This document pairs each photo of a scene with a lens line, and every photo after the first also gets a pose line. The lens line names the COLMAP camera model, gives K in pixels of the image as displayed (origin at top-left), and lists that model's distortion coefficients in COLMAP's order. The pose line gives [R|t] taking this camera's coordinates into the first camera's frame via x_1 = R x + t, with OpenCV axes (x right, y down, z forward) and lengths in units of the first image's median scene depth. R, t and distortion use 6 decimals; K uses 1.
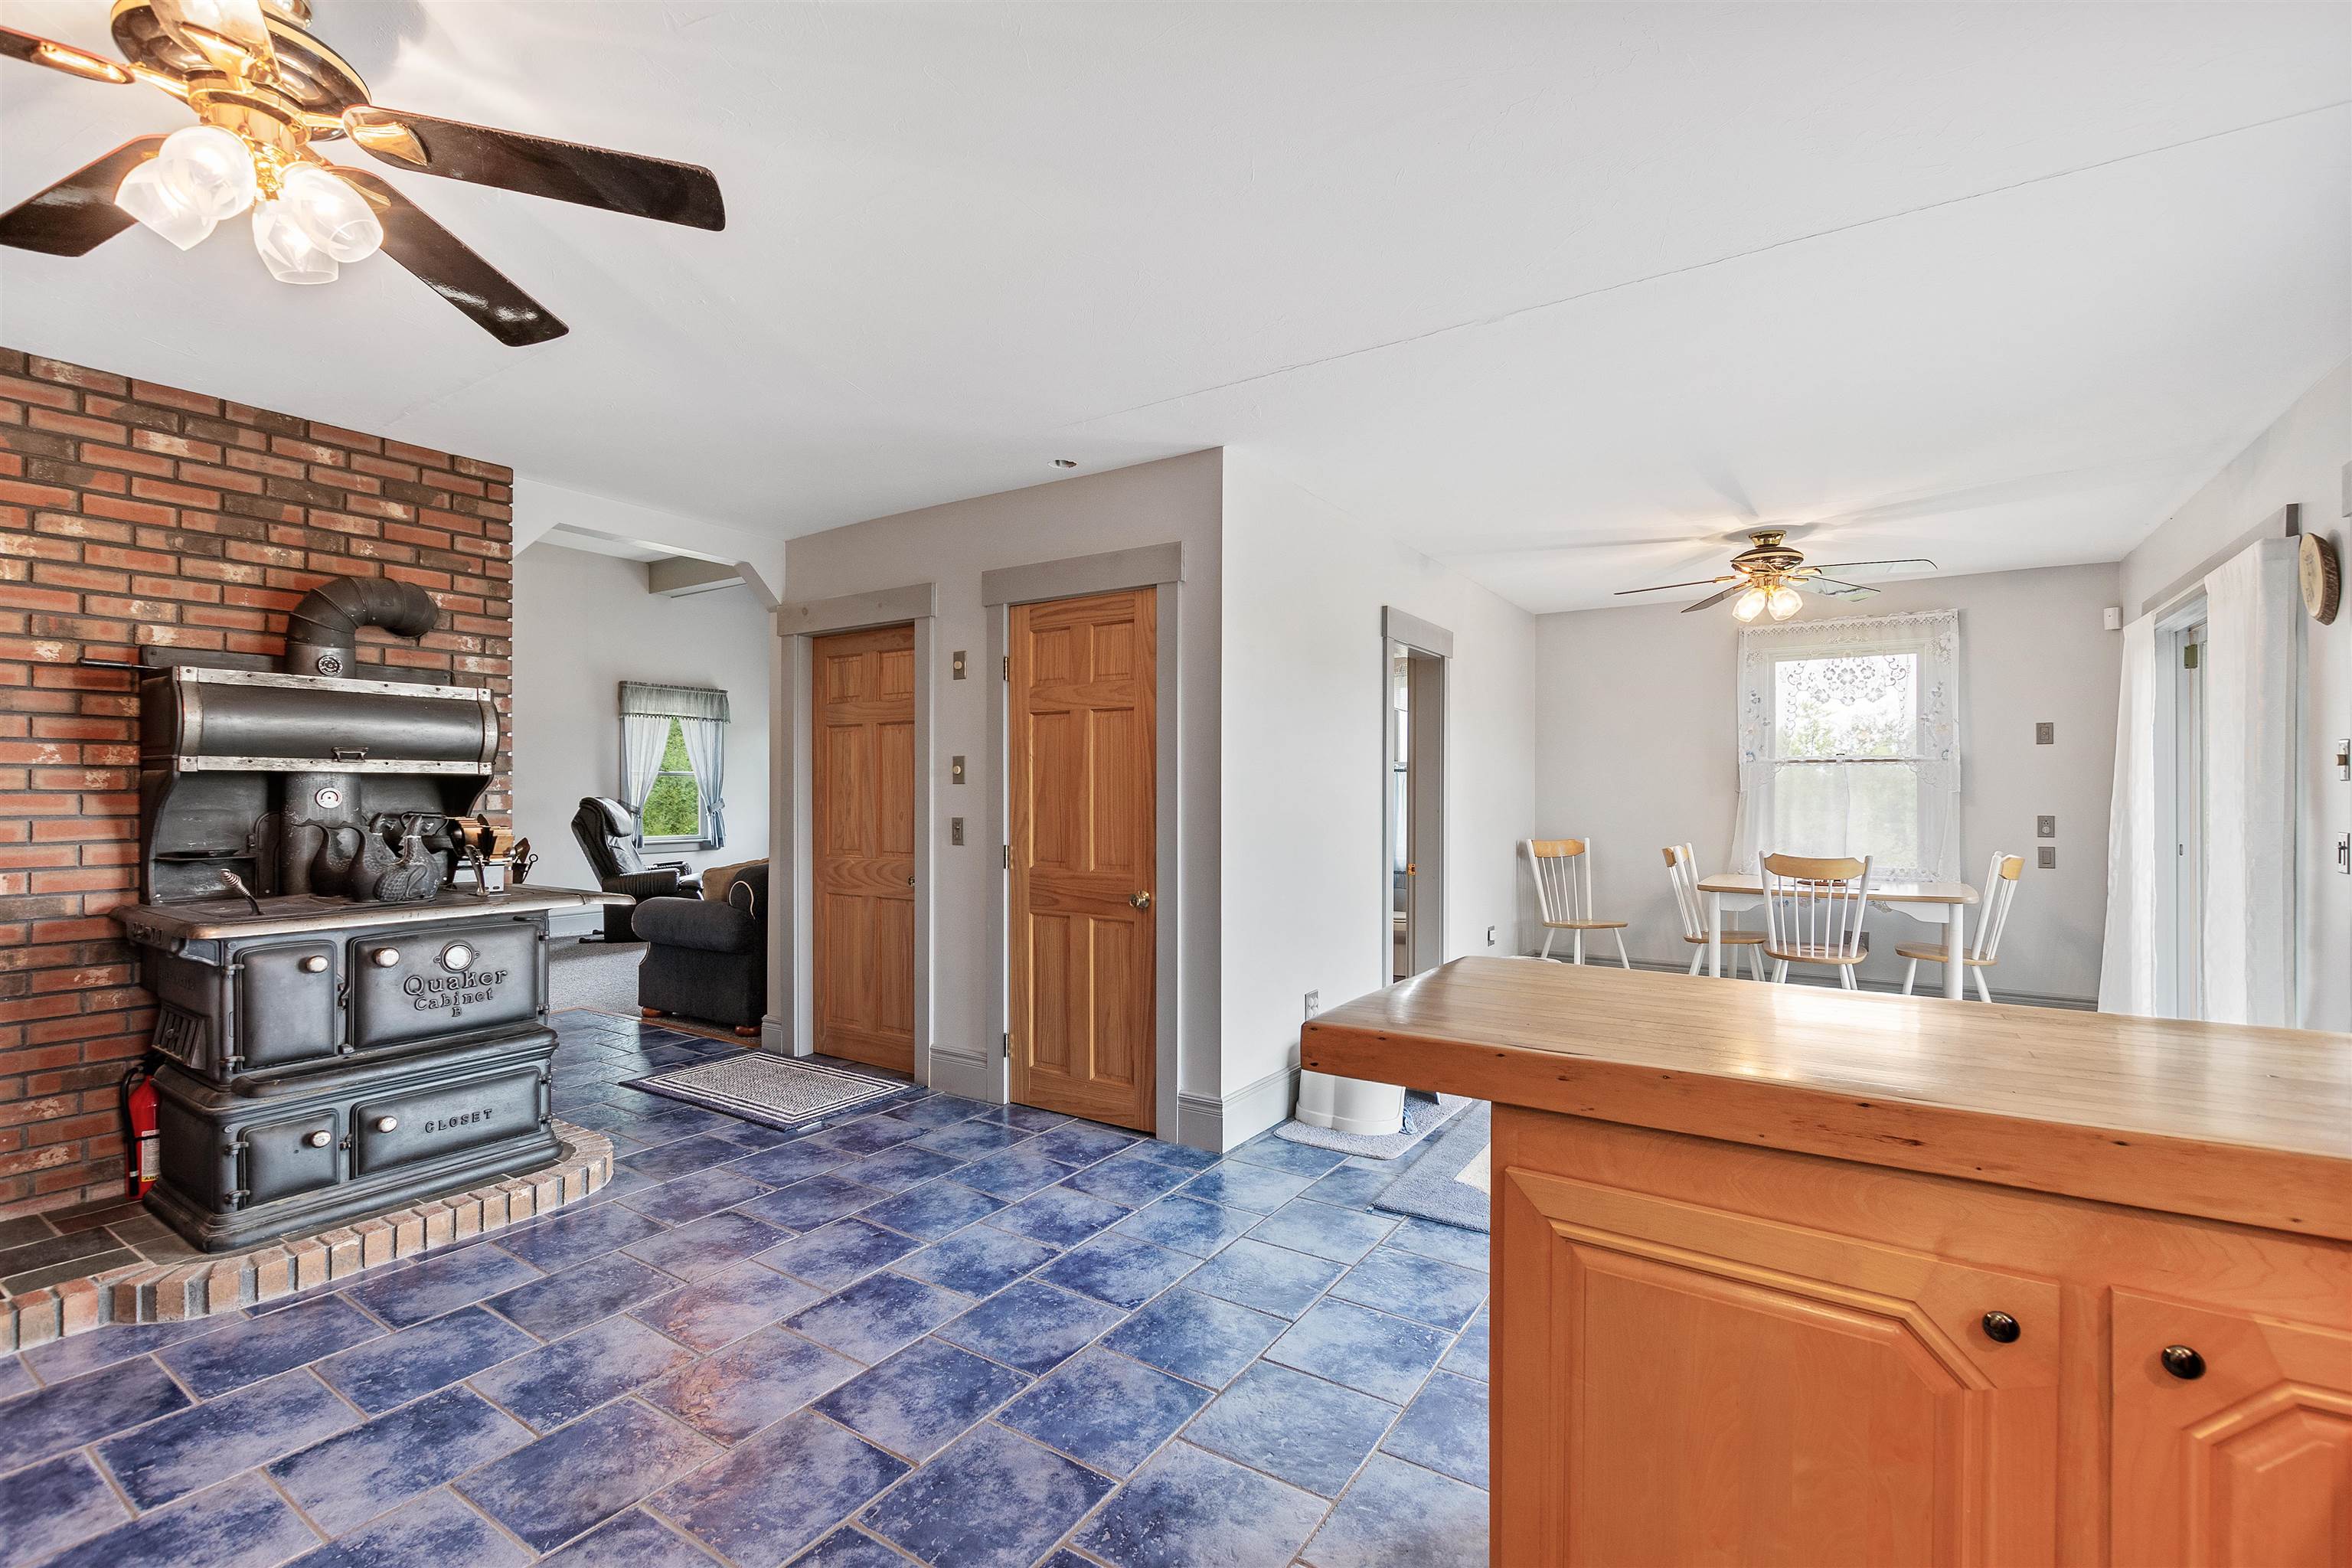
lens RADIAL K [[1042.0, 0, 1167.4], [0, 1042.0, 792.7], [0, 0, 1]] dist [0.002727, 0.000670]
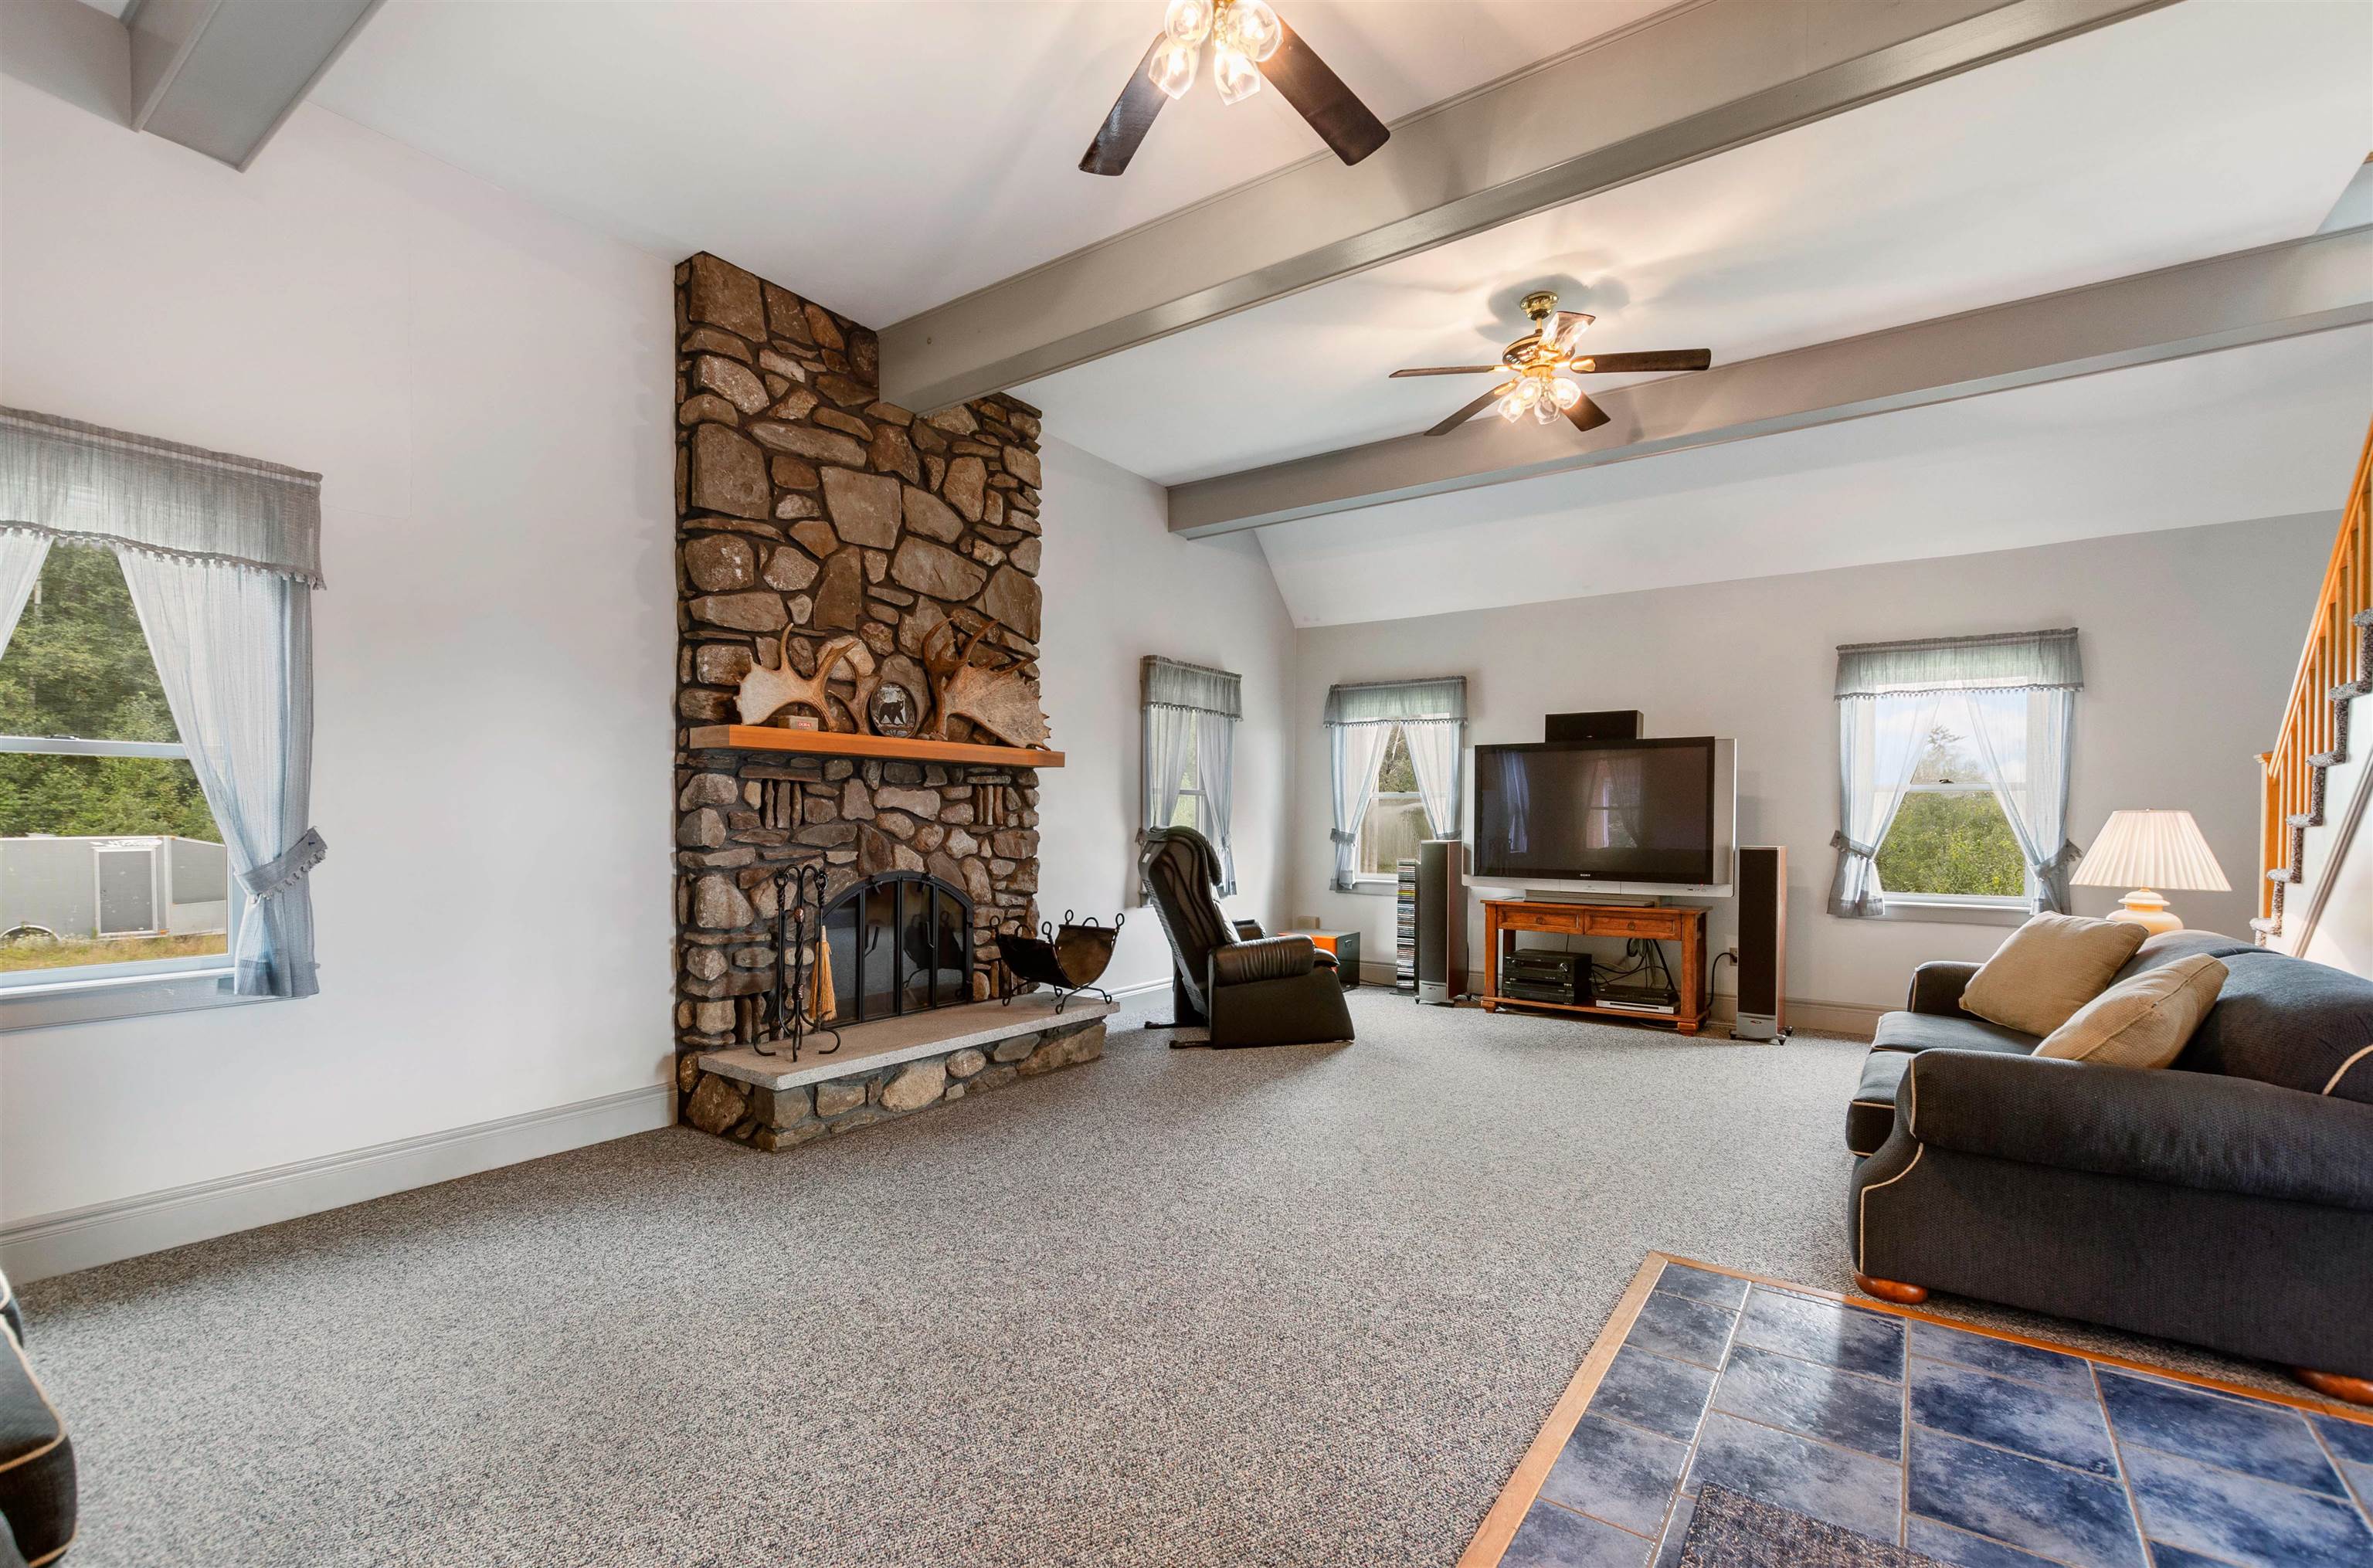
lens RADIAL K [[1051.3, 0, 1179.9], [0, 1051.3, 836.1], [0, 0, 1]] dist [0.002727, 0.000670]
pose [[0.999241, 0.011910, -0.037080, -1.524996], [-0.011276, 0.999788, 0.017253, 0.000110], [0.037277, -0.016822, 0.999163, 0.961068]]
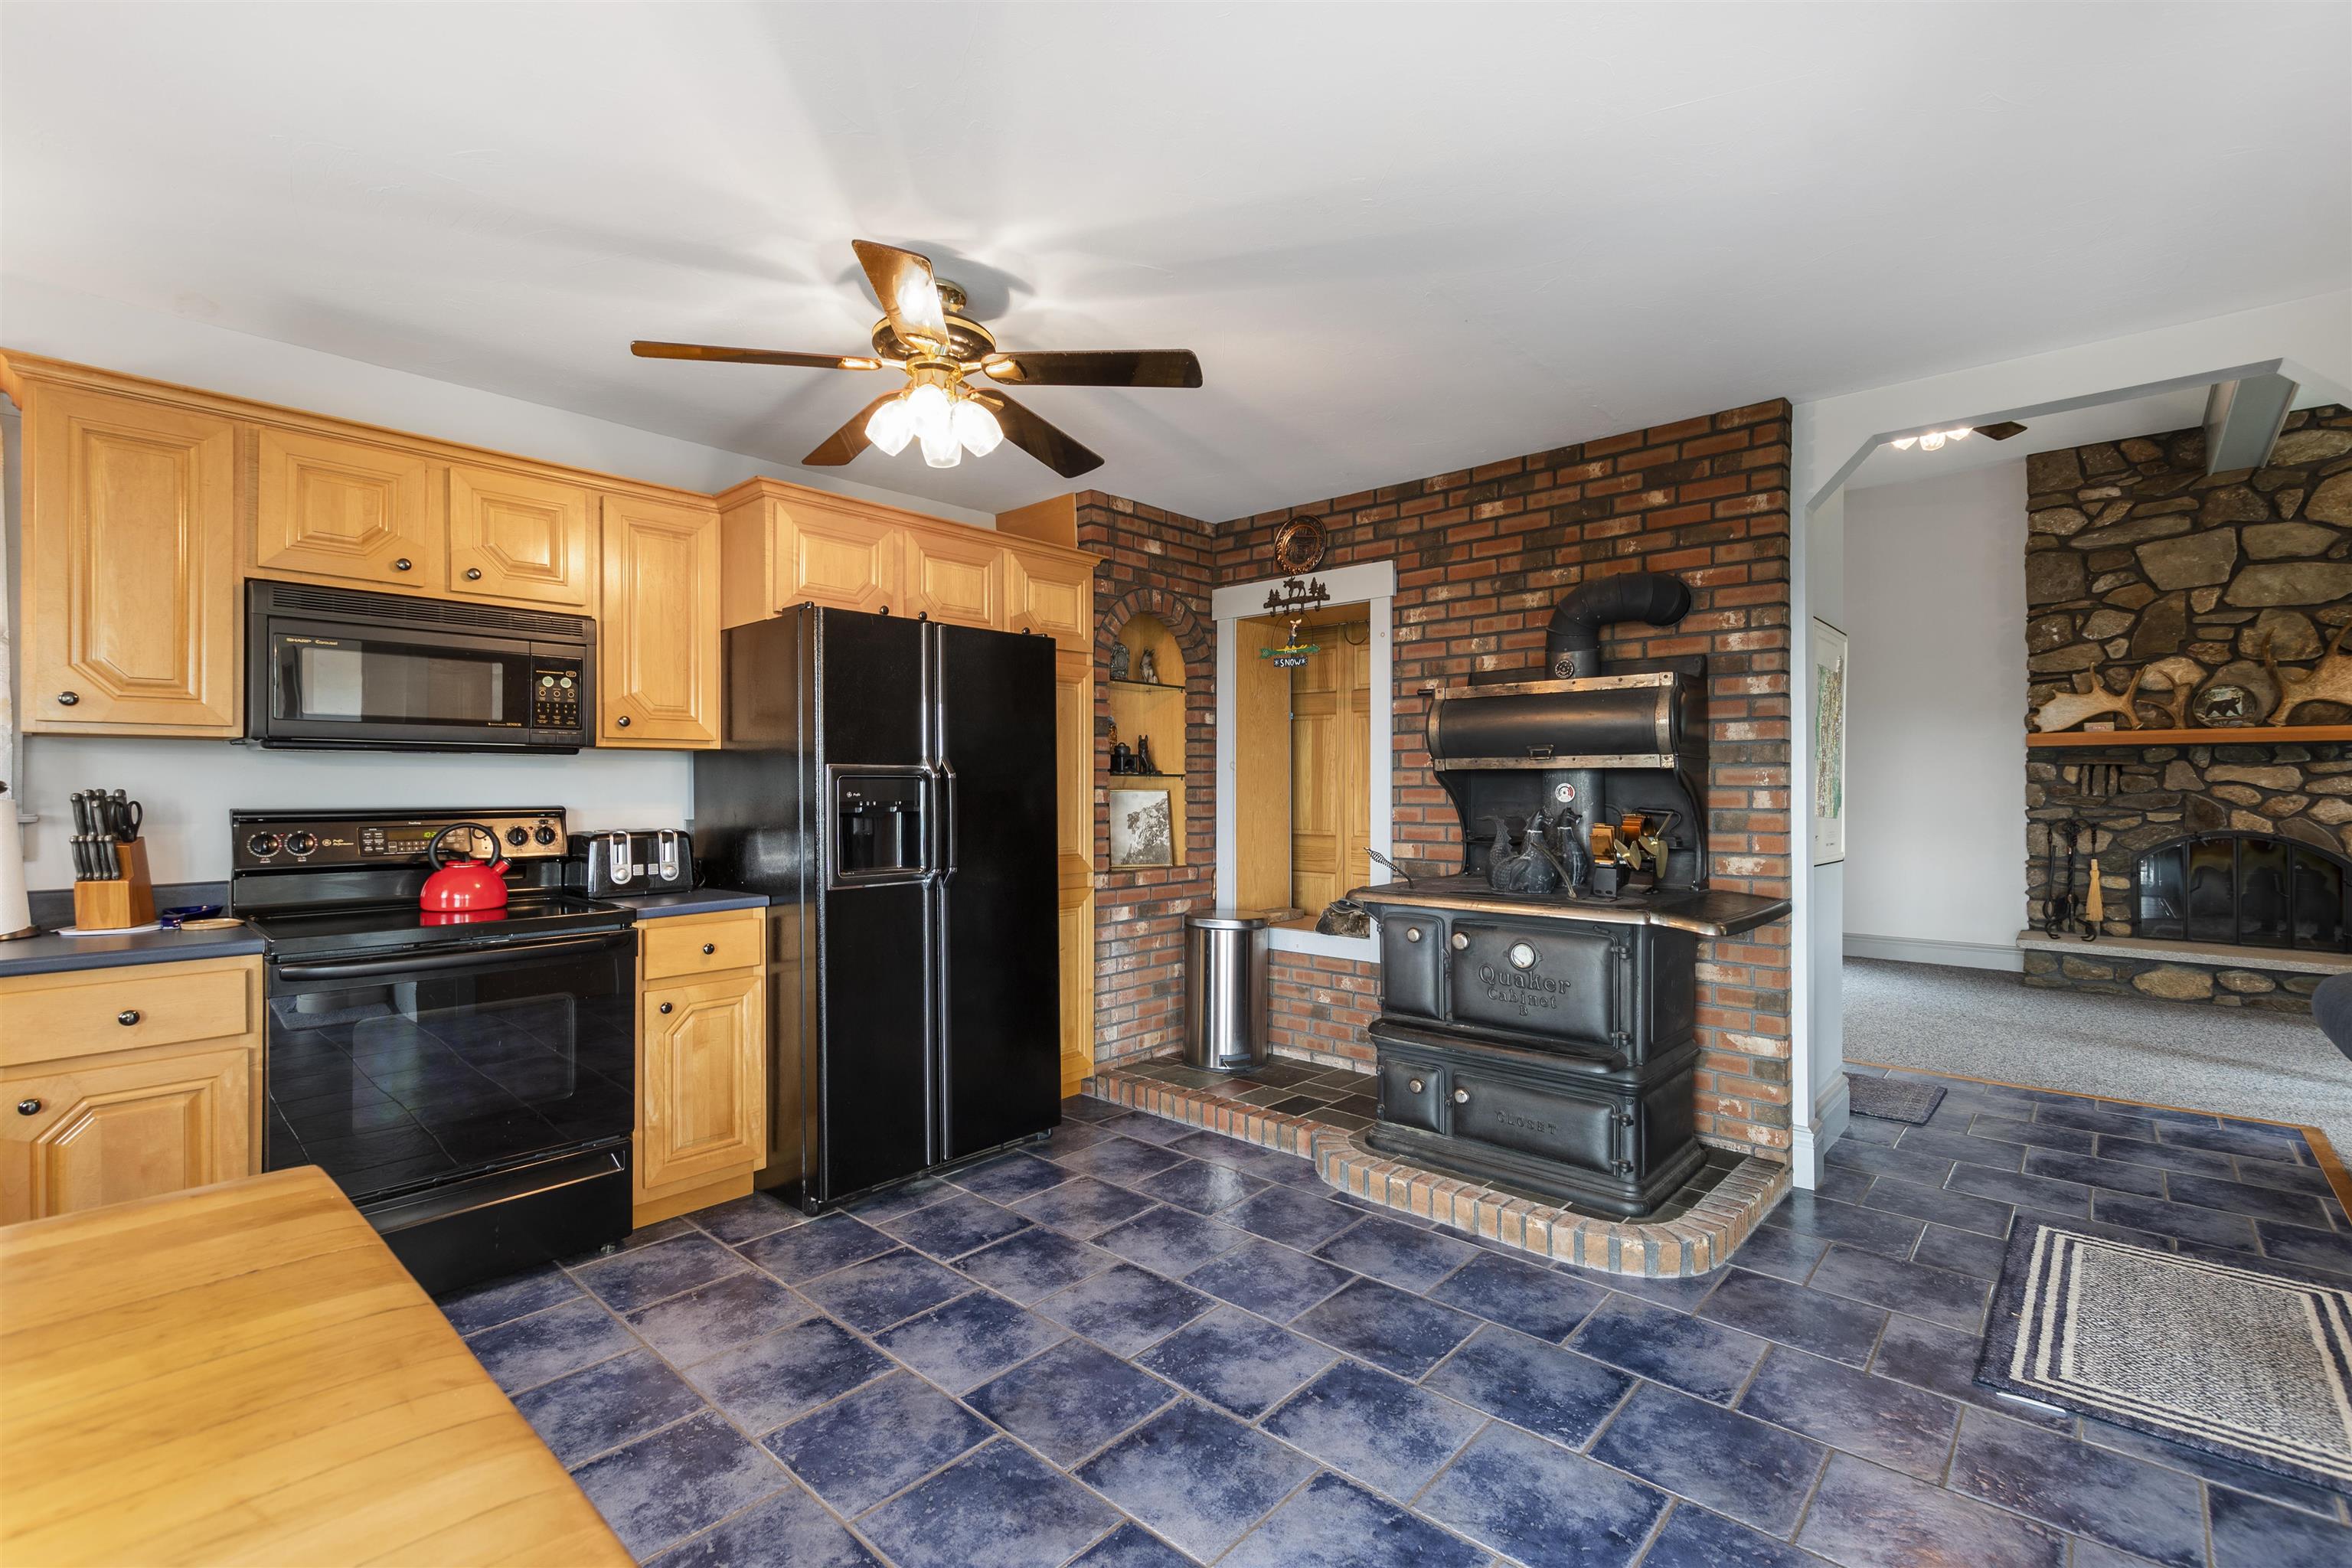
lens RADIAL K [[1042.0, 0, 1162.8], [0, 1042.0, 780.2], [0, 0, 1]] dist [0.002727, 0.000670]
pose [[-0.155790, -0.004310, -0.987781, 0.335826], [0.000033, 0.999990, -0.004369, -0.003335], [0.987790, -0.000713, -0.155789, 0.799639]]
